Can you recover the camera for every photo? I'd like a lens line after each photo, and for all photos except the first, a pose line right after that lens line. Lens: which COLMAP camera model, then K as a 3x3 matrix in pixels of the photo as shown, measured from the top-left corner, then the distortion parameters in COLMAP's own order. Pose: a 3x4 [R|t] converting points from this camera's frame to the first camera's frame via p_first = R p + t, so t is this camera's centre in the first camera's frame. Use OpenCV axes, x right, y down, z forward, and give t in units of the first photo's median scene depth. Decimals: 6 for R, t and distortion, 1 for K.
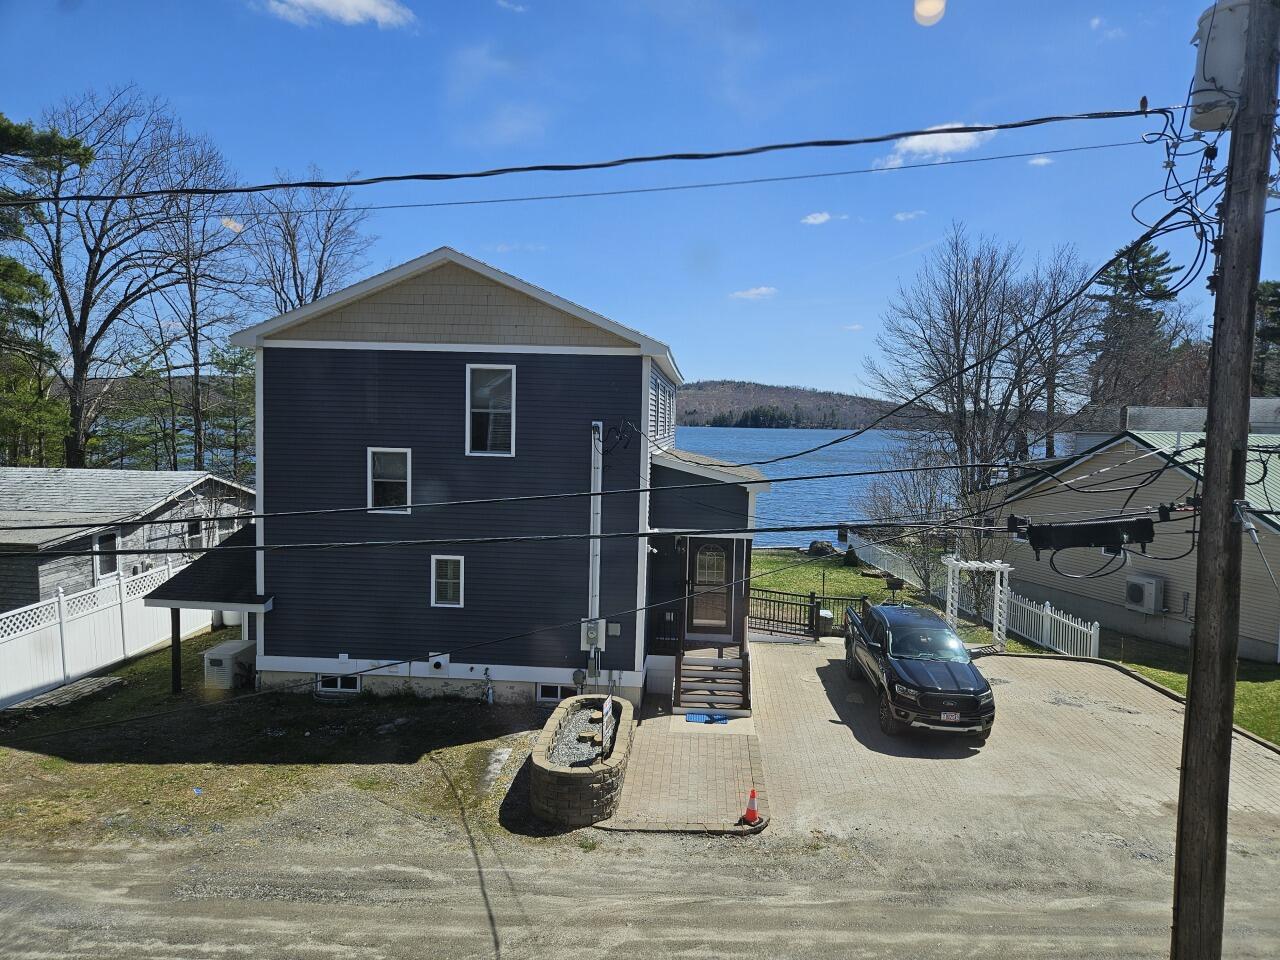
lens RADIAL K [[847.3, 0, 643.3], [0, 847.3, 500.5], [0, 0, 1]] dist [0.072198, -0.053261]
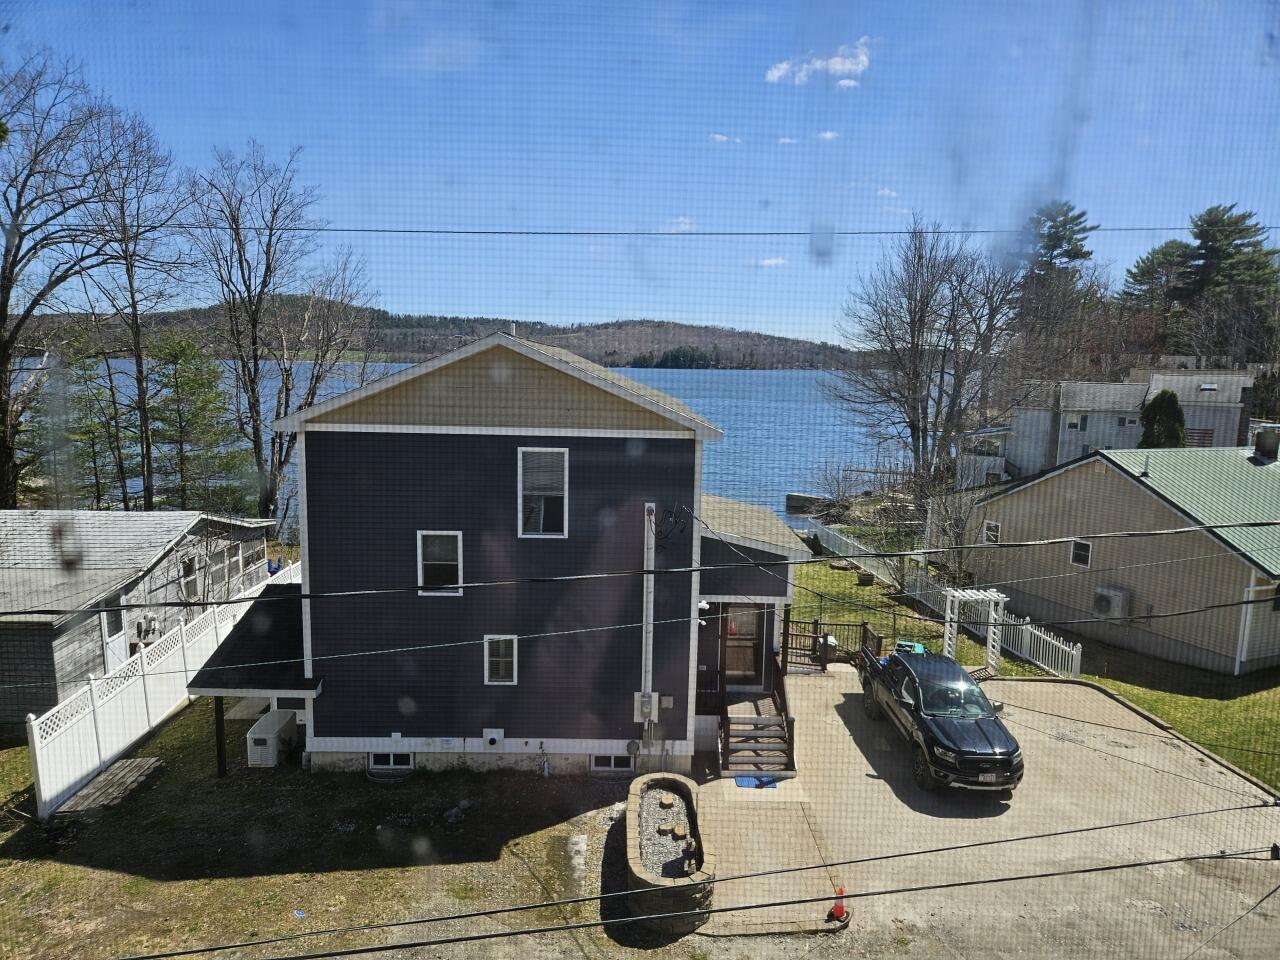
lens RADIAL K [[847.3, 0, 640.5], [0, 847.3, 504.0], [0, 0, 1]] dist [0.072198, -0.053261]
pose [[0.995681, -0.020054, 0.090644, -0.150738], [0.013165, 0.997024, 0.075959, -0.162117], [-0.091897, -0.074438, 0.992982, -0.005592]]
